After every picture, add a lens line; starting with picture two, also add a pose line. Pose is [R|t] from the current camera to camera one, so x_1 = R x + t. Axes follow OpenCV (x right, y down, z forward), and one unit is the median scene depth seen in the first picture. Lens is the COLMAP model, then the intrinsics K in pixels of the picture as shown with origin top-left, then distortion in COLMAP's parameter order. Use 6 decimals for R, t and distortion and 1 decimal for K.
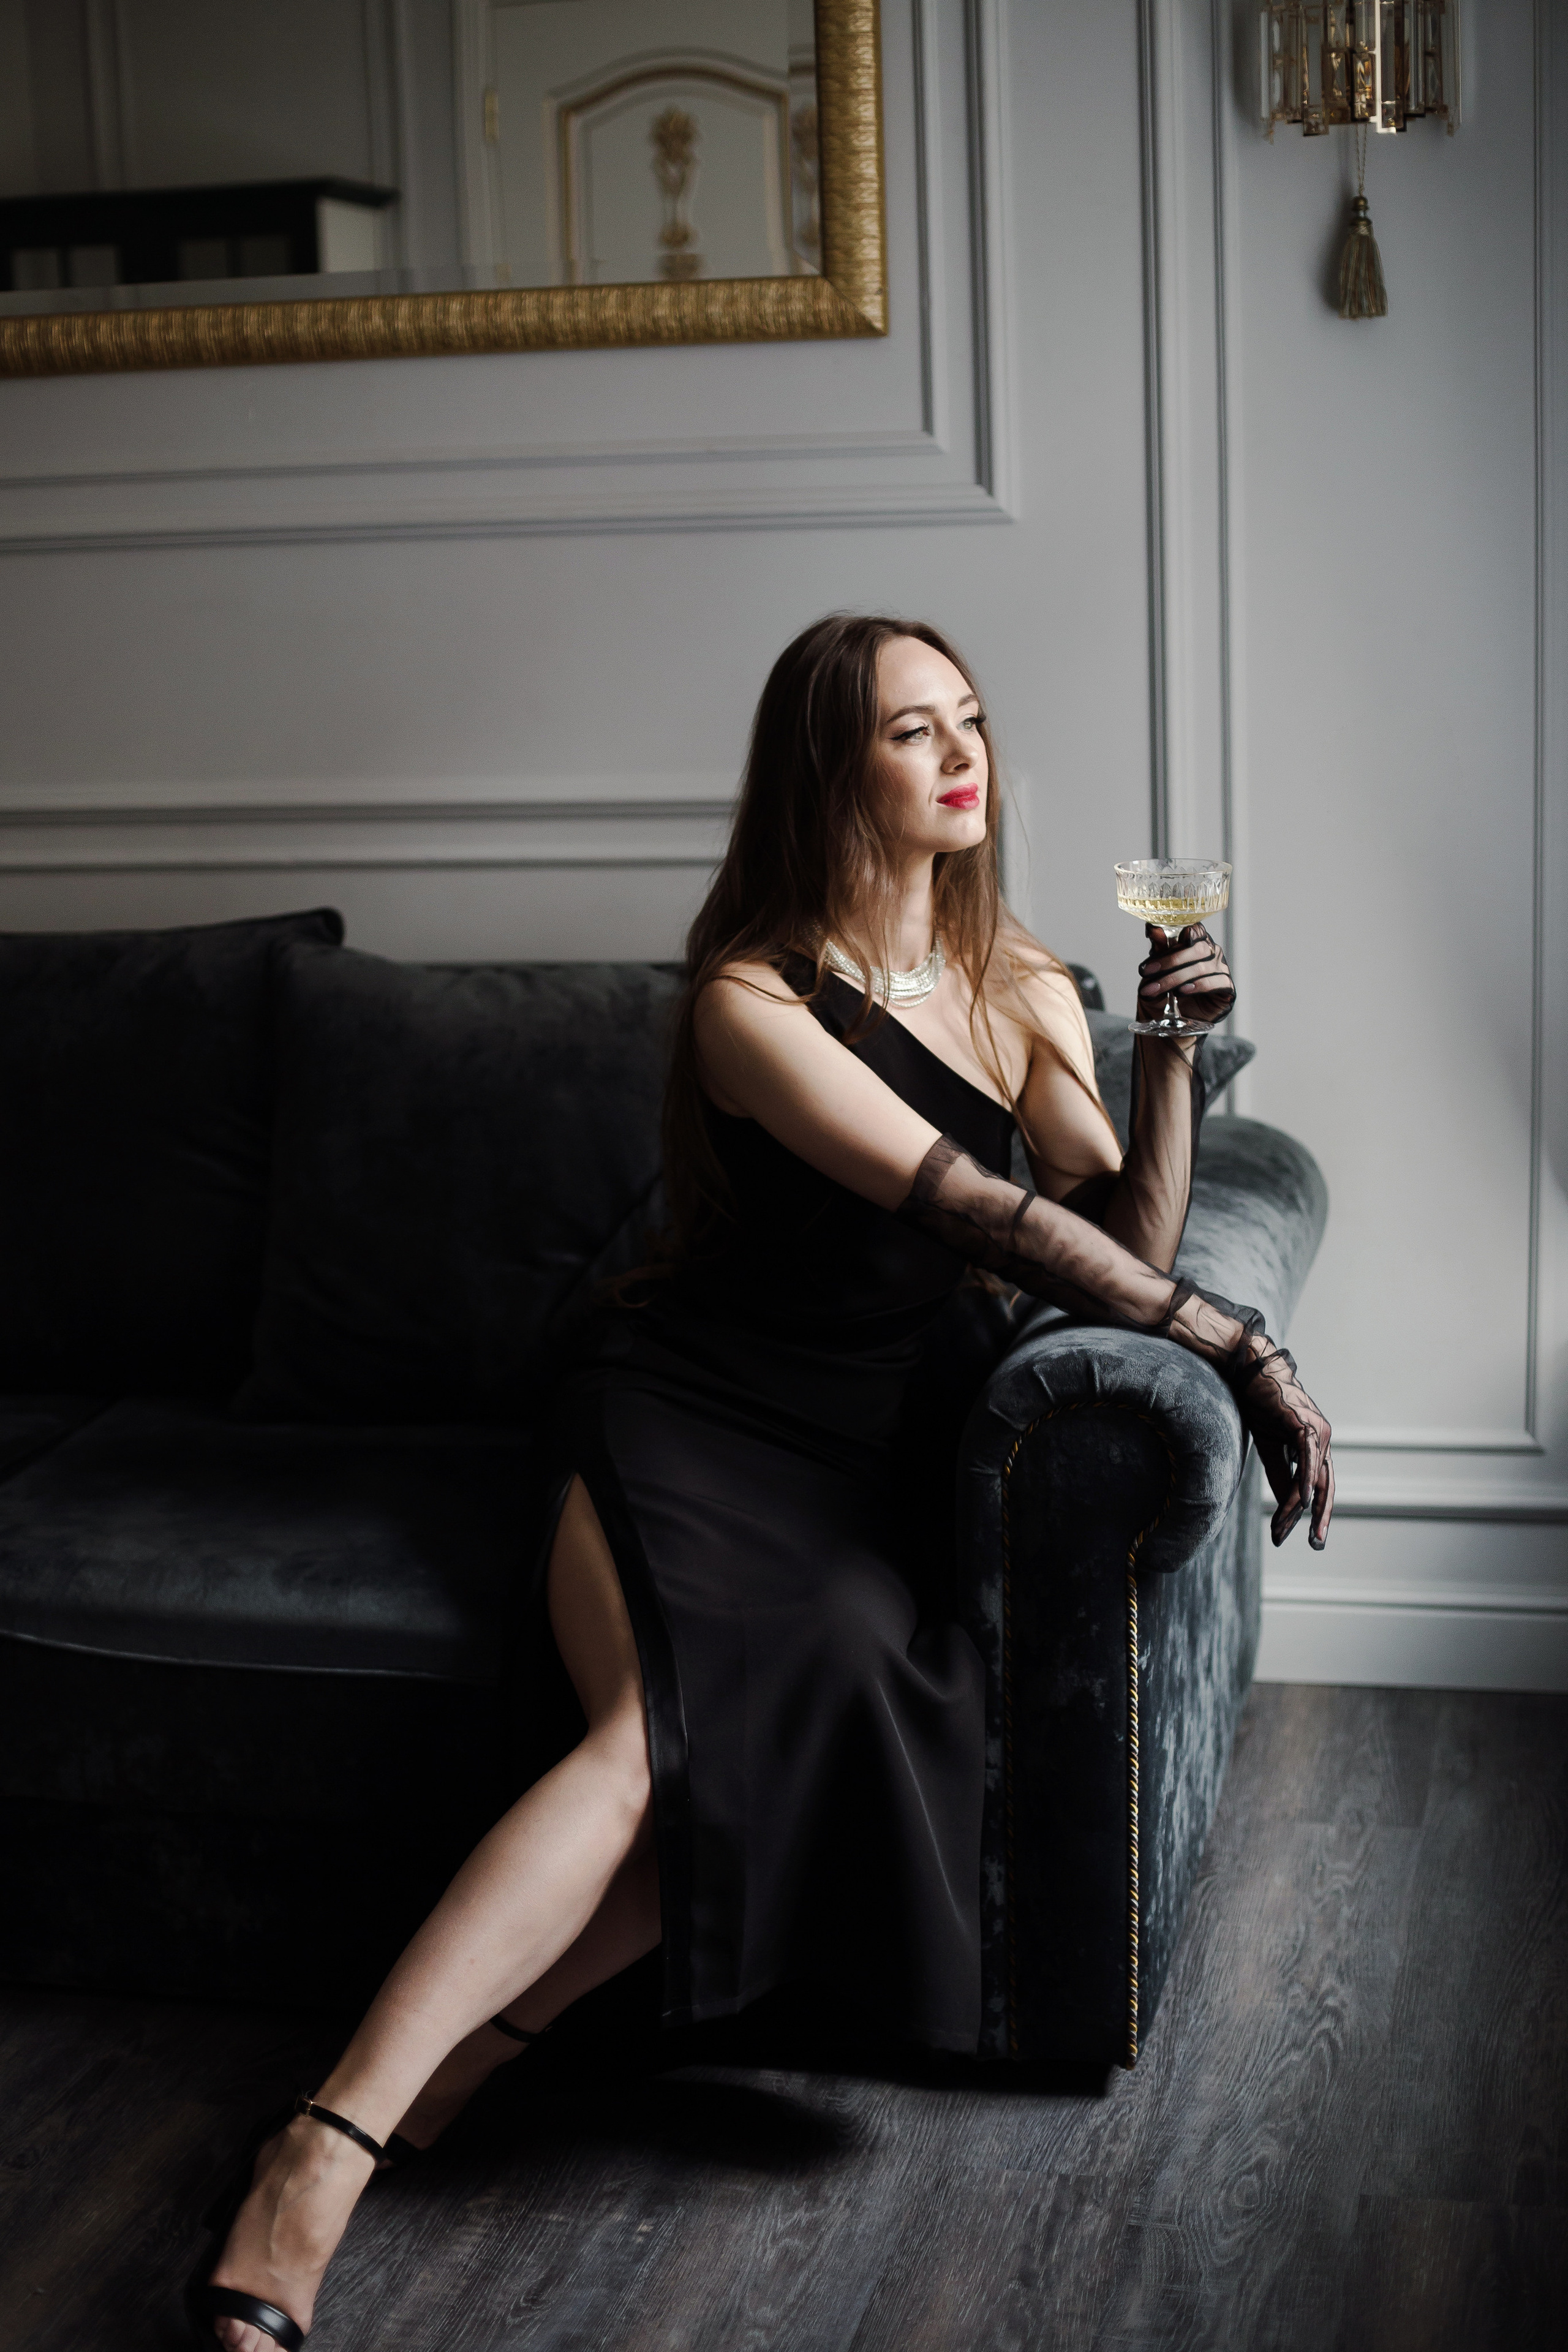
lens RADIAL K [[3469.6, 0, 784.0], [0, 3469.6, 1176.0], [0, 0, 1]] dist [-0.135770, 0.127064]
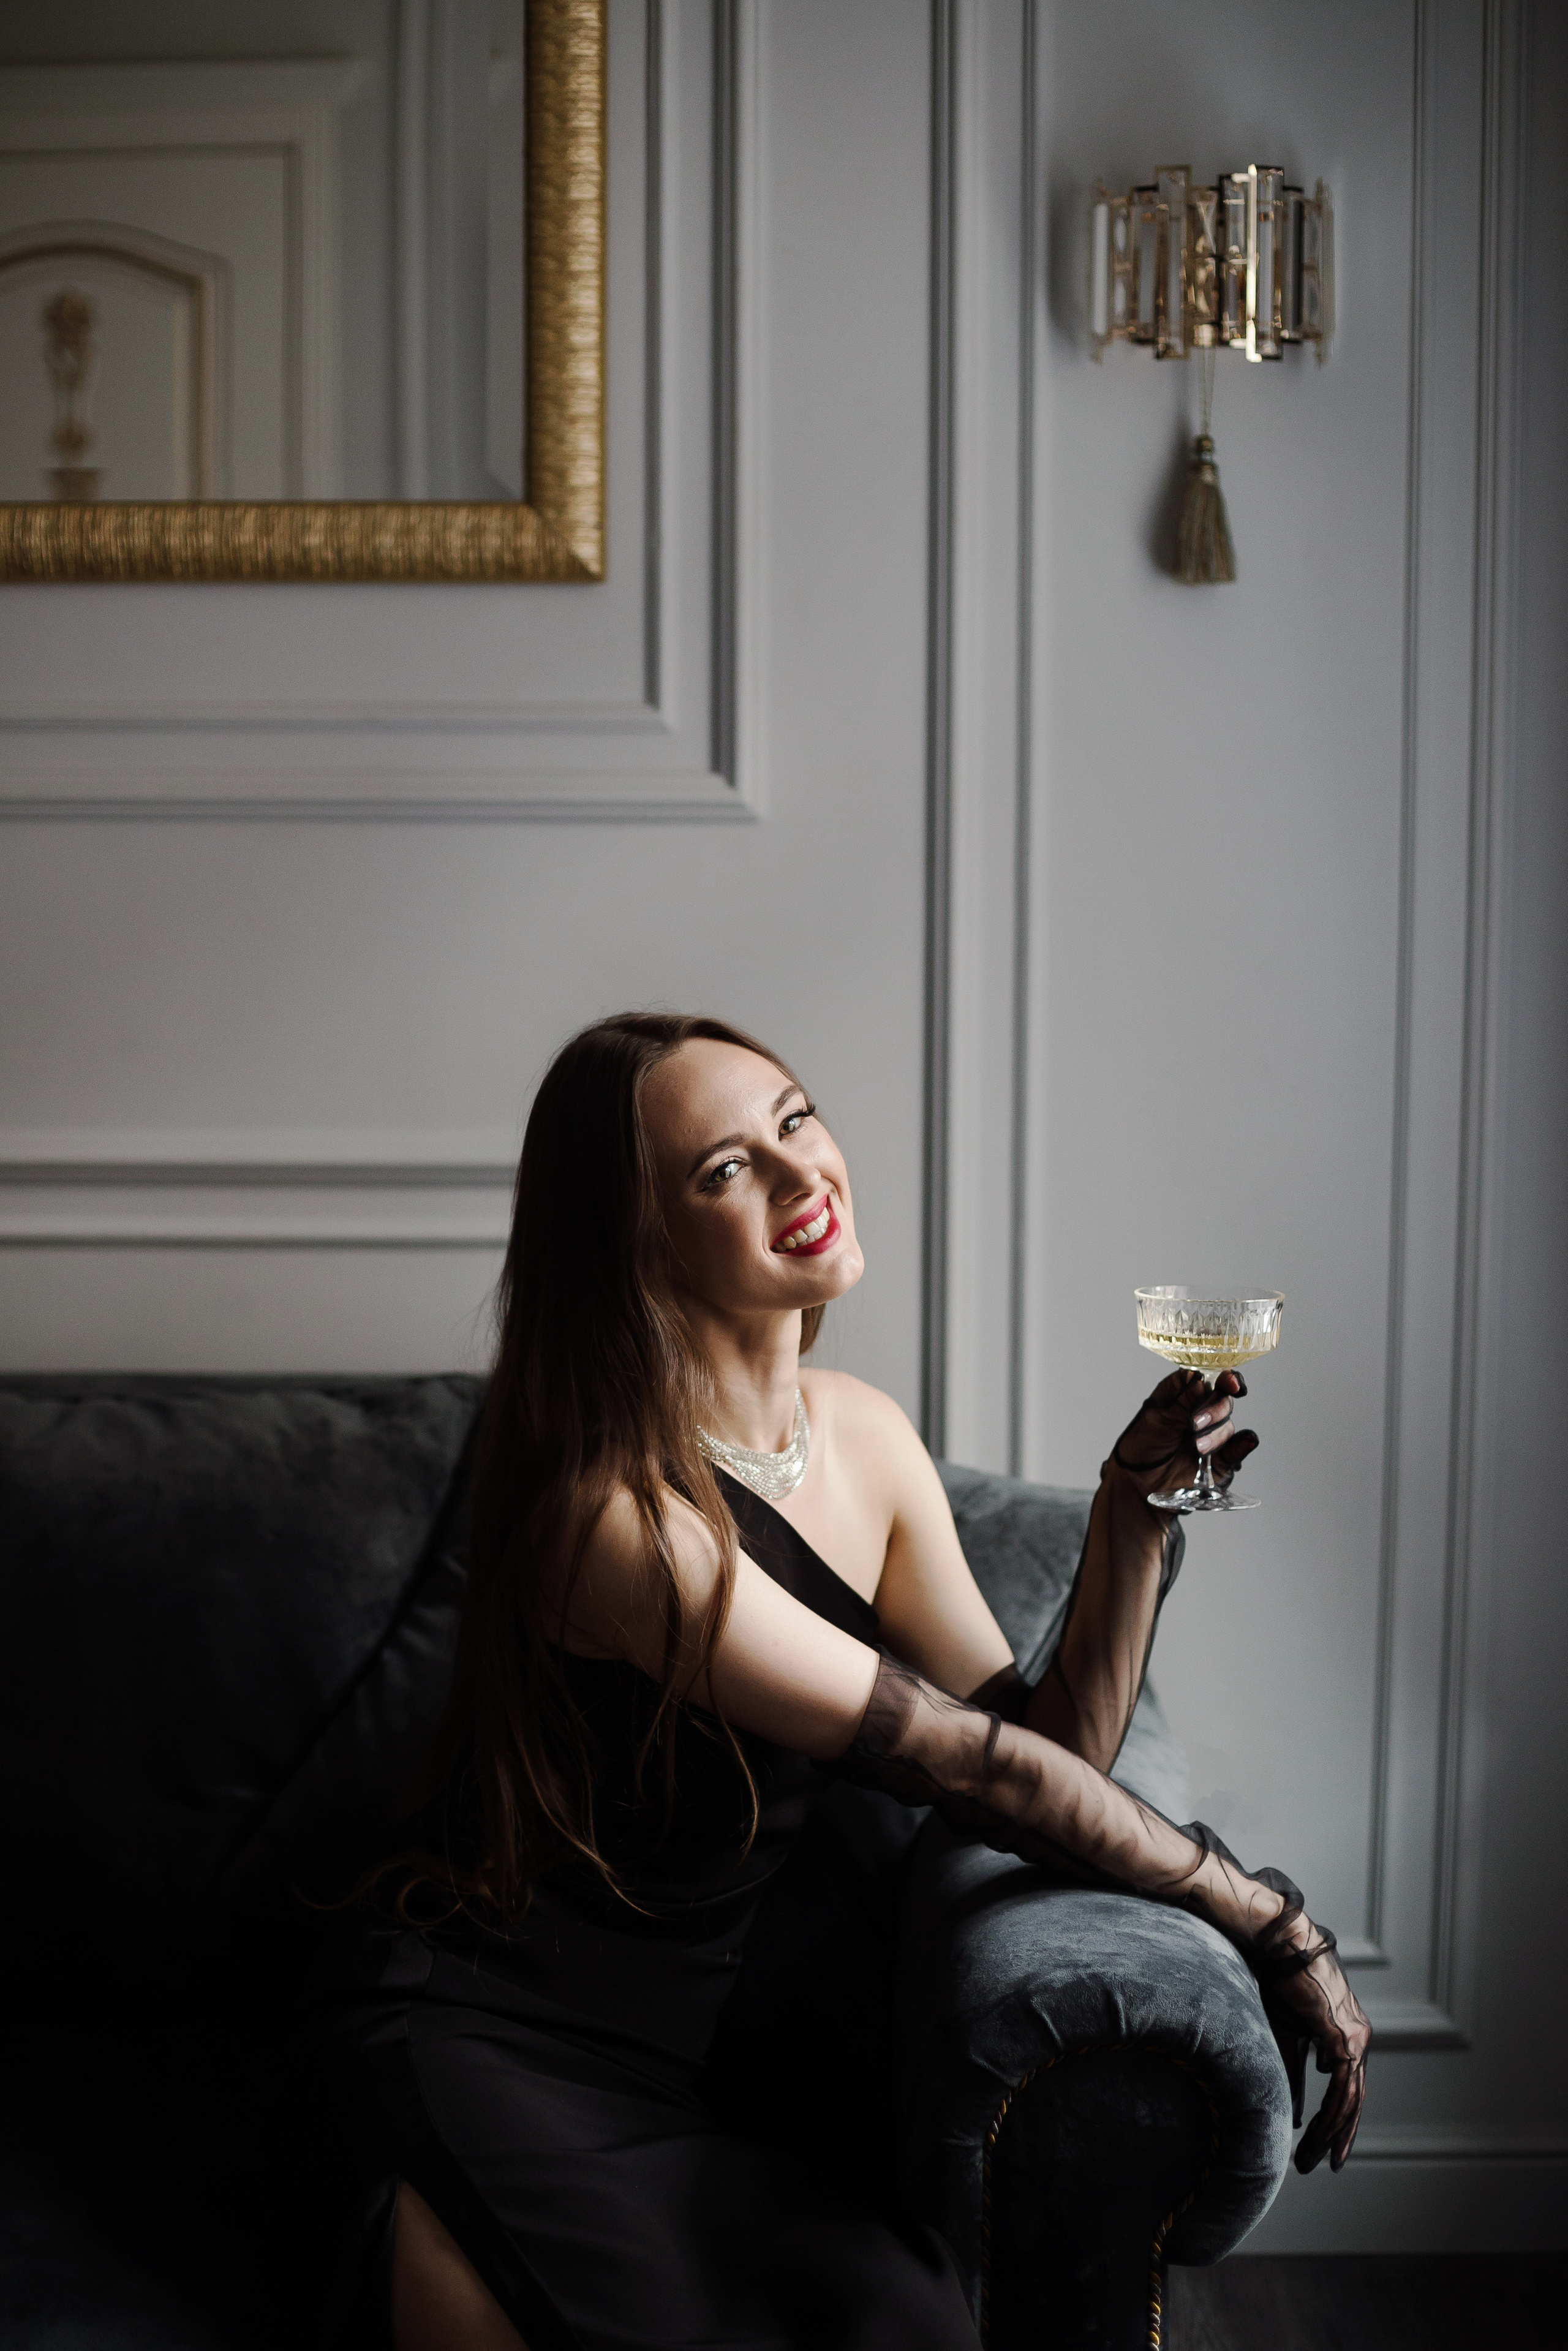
lens RADIAL K [[3674.5, 0, 784.0], [0, 3674.5, 1175.5], [0, 0, 1]] dist [-0.111786, -0.031772]
pose [[0.974322, 0.004534, 0.225115, -0.119197], [0.010208, 0.997880, -0.064281, -0.054408], [-0.224929, 0.064928, 0.972209, 0.184922]]
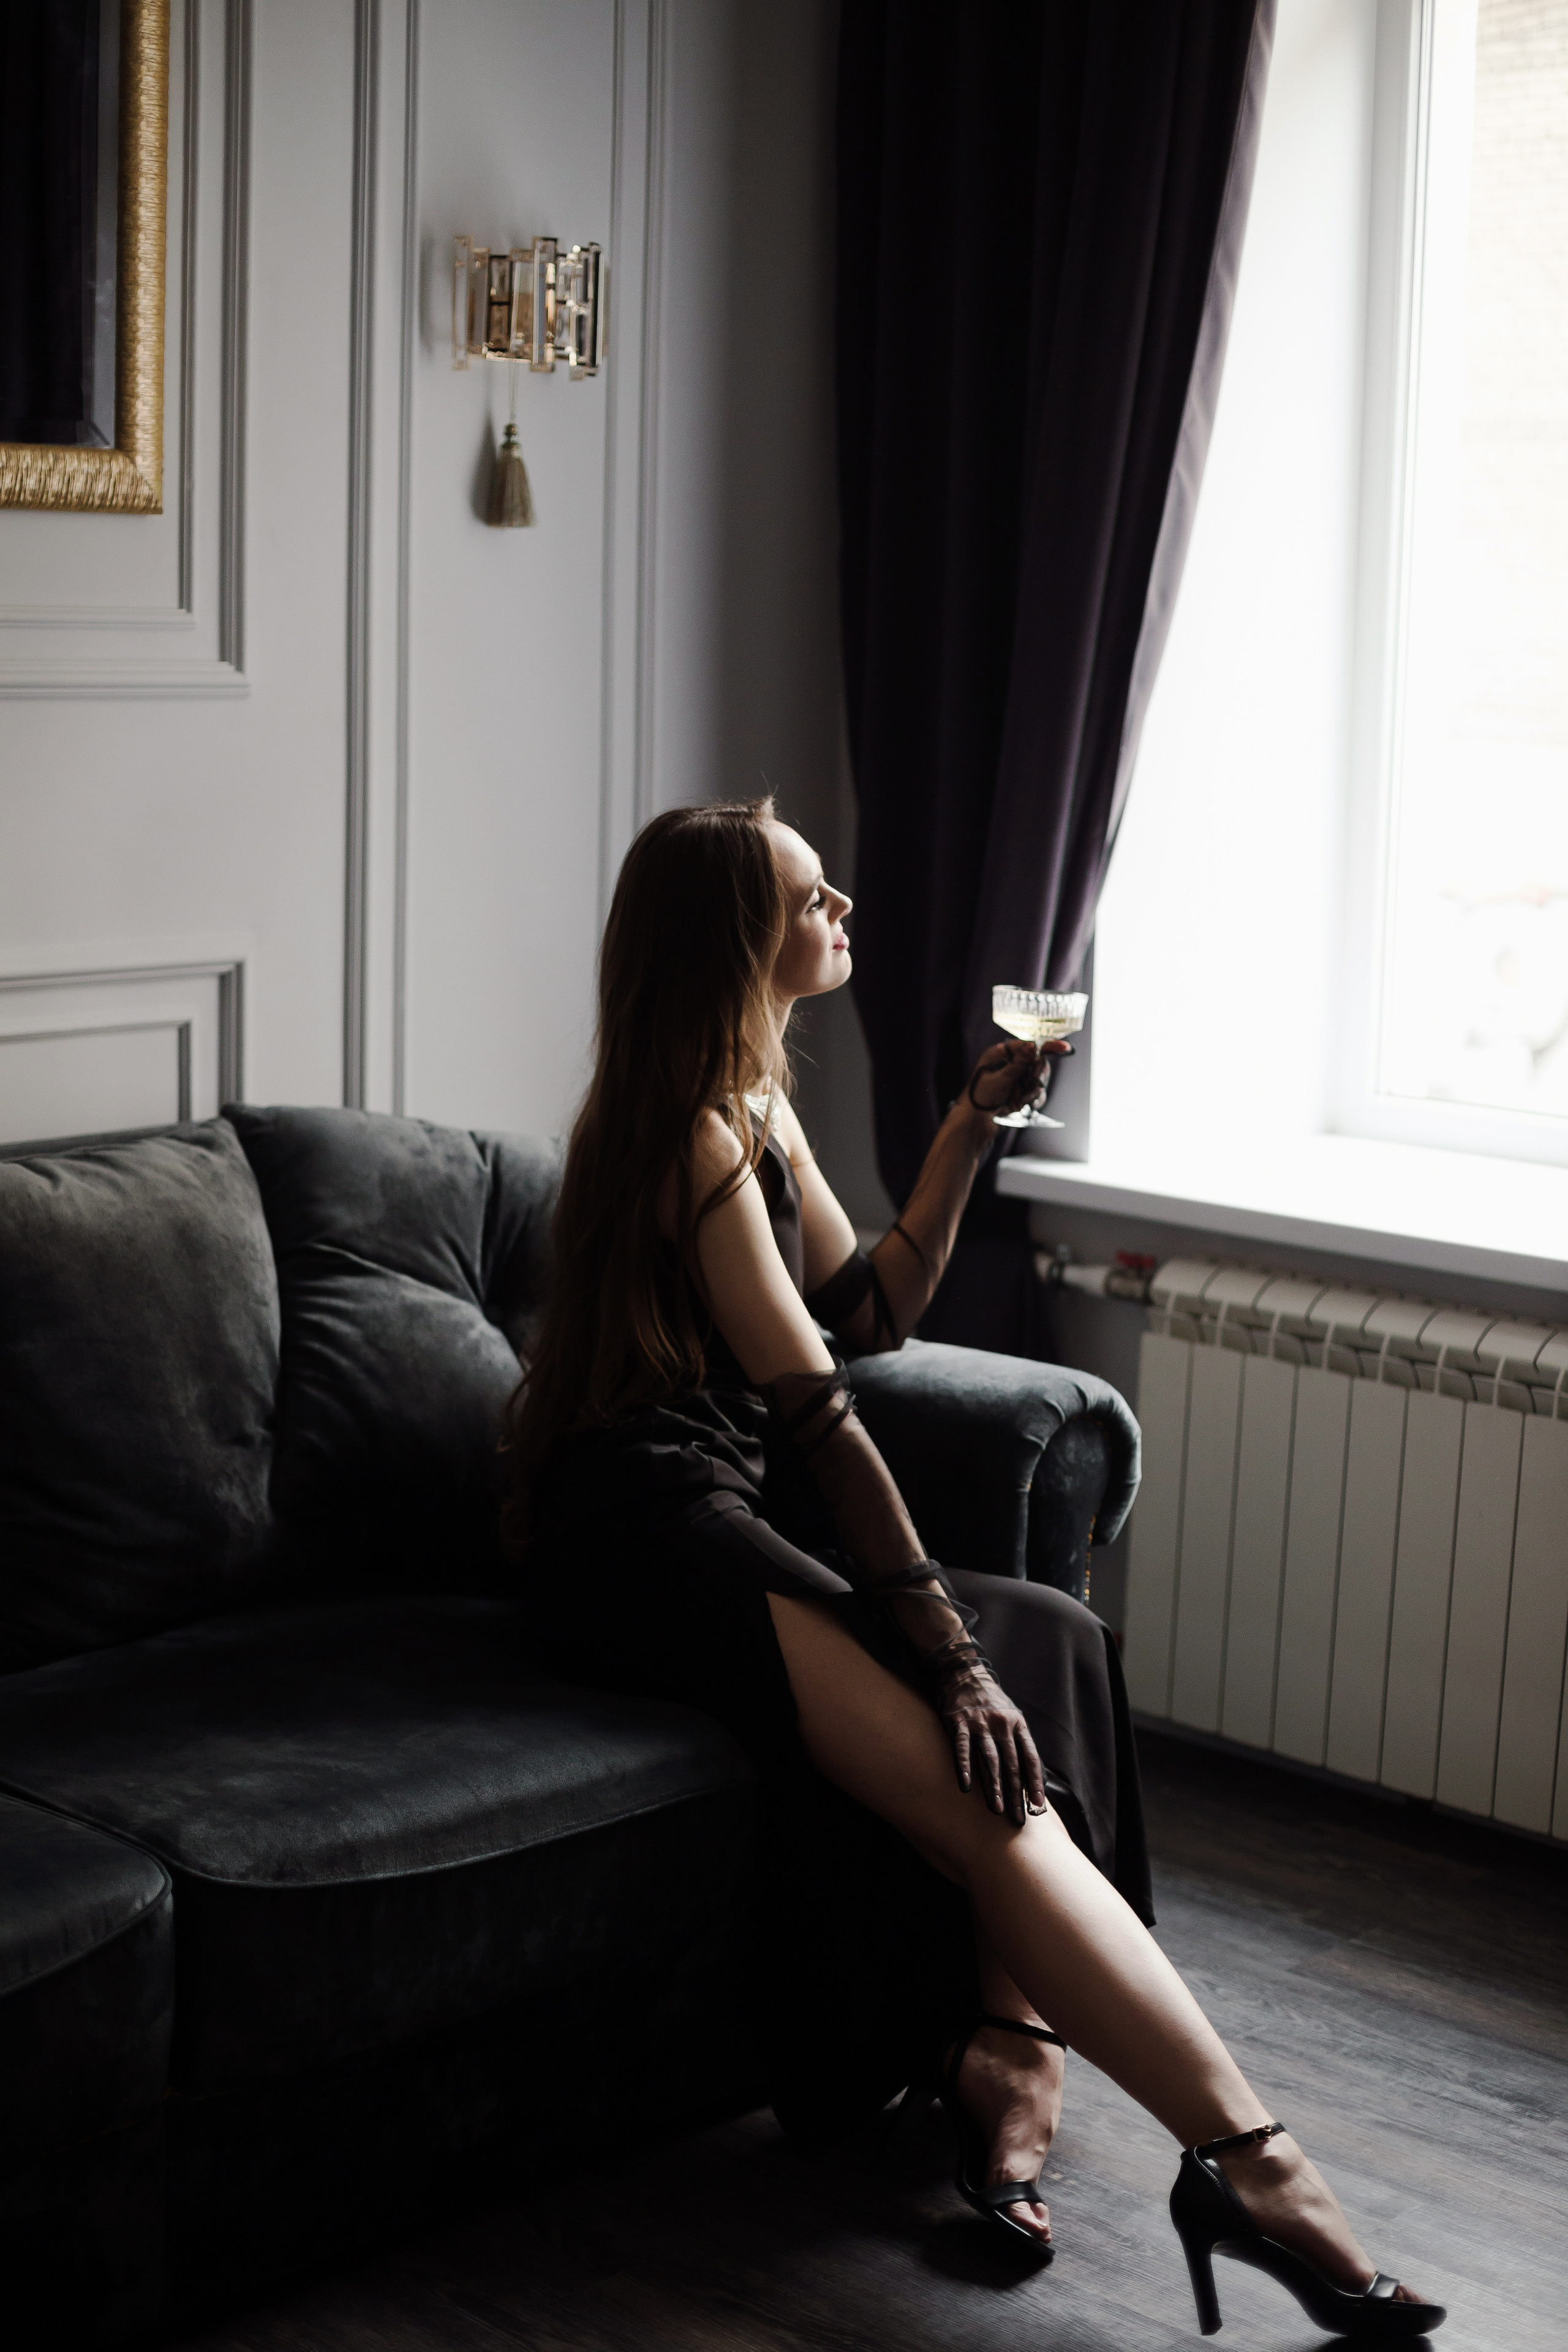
lens RADIAL K [[3469.6, 0, 784.0], [0, 3469.6, 1176.0], [0, 0, 1]] dist [-0.135770, 0.127064]
pose [[0.505944, -0.095630, 0.857249, -0.781403], [0.132967, 0.990603, 0.032029, -0.057166], [-0.852256, 0.097781, 0.513905, 0.336332]]
